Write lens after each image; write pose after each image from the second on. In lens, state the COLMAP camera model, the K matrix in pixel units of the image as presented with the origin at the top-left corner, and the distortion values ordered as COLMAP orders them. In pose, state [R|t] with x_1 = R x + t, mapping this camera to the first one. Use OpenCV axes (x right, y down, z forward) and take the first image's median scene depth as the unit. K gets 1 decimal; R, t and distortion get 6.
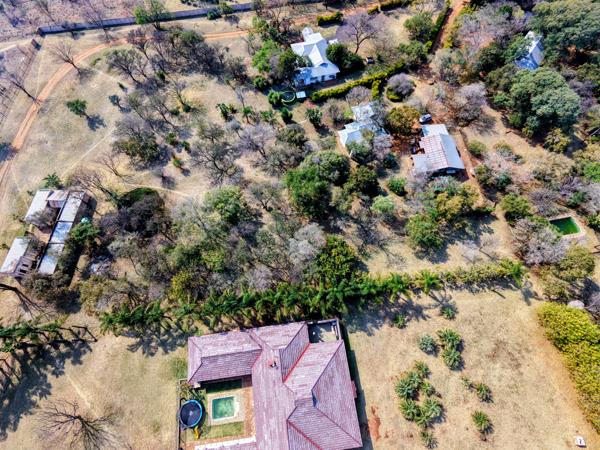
lens RADIAL K [[287.5, 0, 300.0], [0, 287.5, 225.0], [0, 0, 1]] dist [-0.000390, 0.001059]
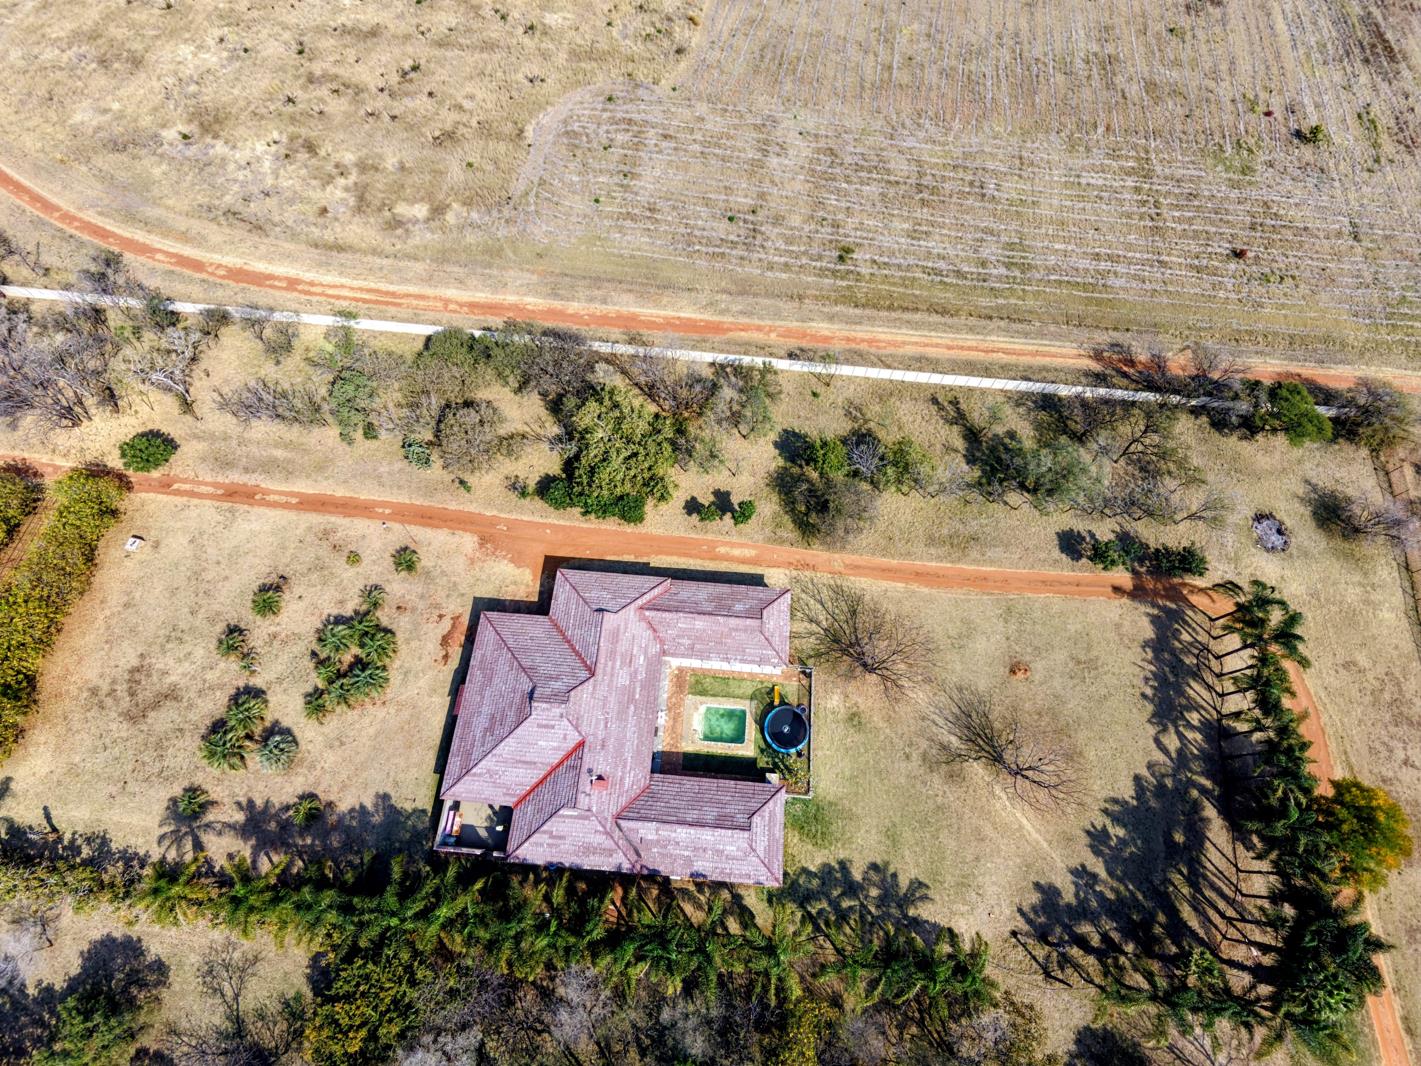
lens RADIAL K [[681.0, 0, 710.5], [0, 681.0, 533.0], [0, 0, 1]] dist [-0.000390, 0.001059]
pose [[-0.977243, -0.192802, 0.088447, -0.272143], [0.195628, -0.657967, 0.727193, -0.019428], [-0.082009, 0.727947, 0.680711, -0.060212]]
